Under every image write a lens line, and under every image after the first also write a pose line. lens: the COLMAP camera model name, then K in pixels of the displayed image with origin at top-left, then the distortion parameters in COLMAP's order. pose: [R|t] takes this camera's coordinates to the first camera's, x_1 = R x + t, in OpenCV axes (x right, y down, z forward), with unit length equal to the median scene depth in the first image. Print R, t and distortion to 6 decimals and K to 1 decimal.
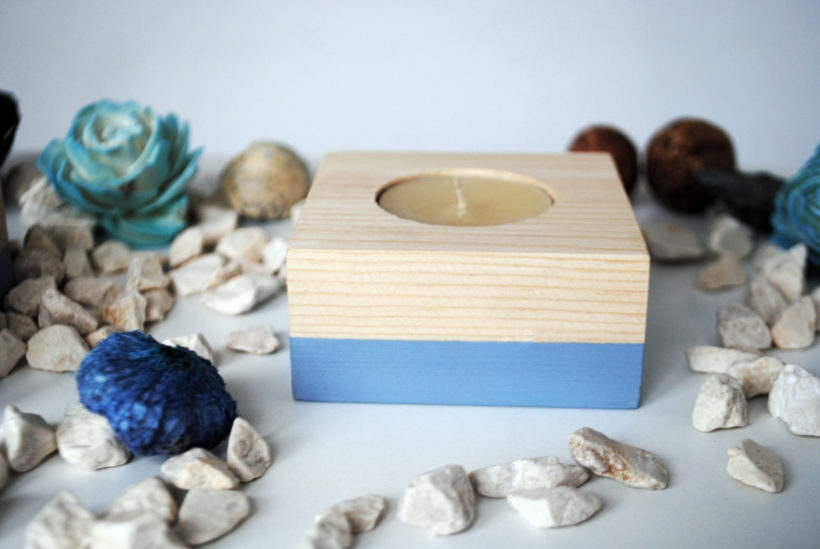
lens RADIAL K [[1291.0, 0, 407.8], [0, 1291.0, 273.3], [0, 0, 1]] dist [-0.001724, 0.000000]
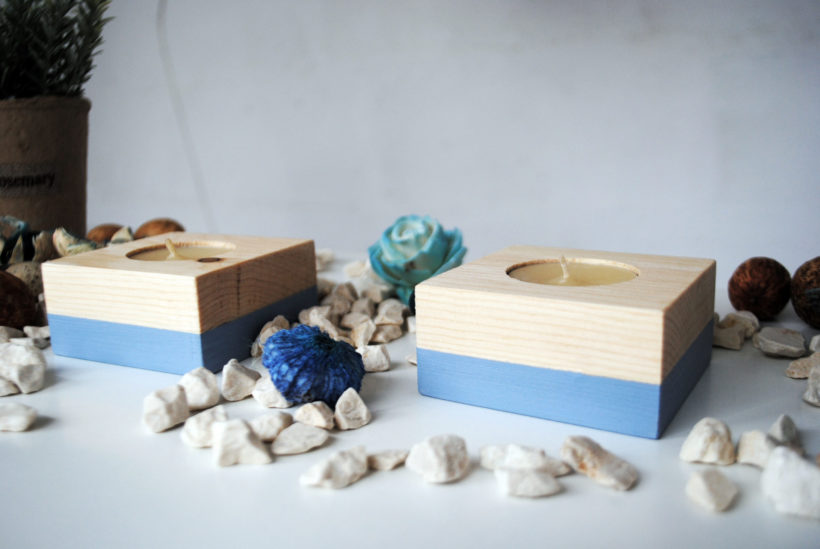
lens RADIAL K [[835.5, 0, 408.2], [0, 835.5, 277.3], [0, 0, 1]] dist [-0.058513, 0.000000]
pose [[0.872879, 0.080117, -0.481315, 0.352586], [-0.154978, 0.980871, -0.117788, 0.085830], [0.462671, 0.177408, 0.868598, 0.174106]]
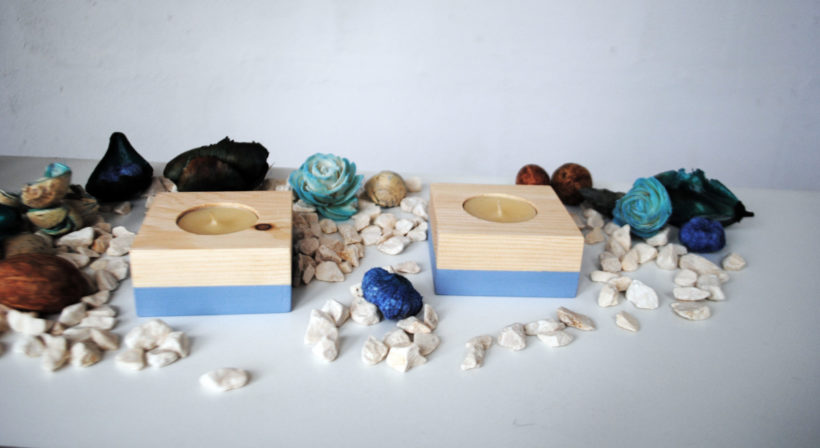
lens RADIAL K [[740.4, 0, 407.4], [0, 740.4, 216.2], [0, 0, 1]] dist [0.016987, 0.007073]
pose [[0.993188, 0.007319, 0.116295, -0.317285], [-0.011346, 0.999357, 0.034005, -0.098371], [-0.115972, -0.035092, 0.992632, -0.380717]]
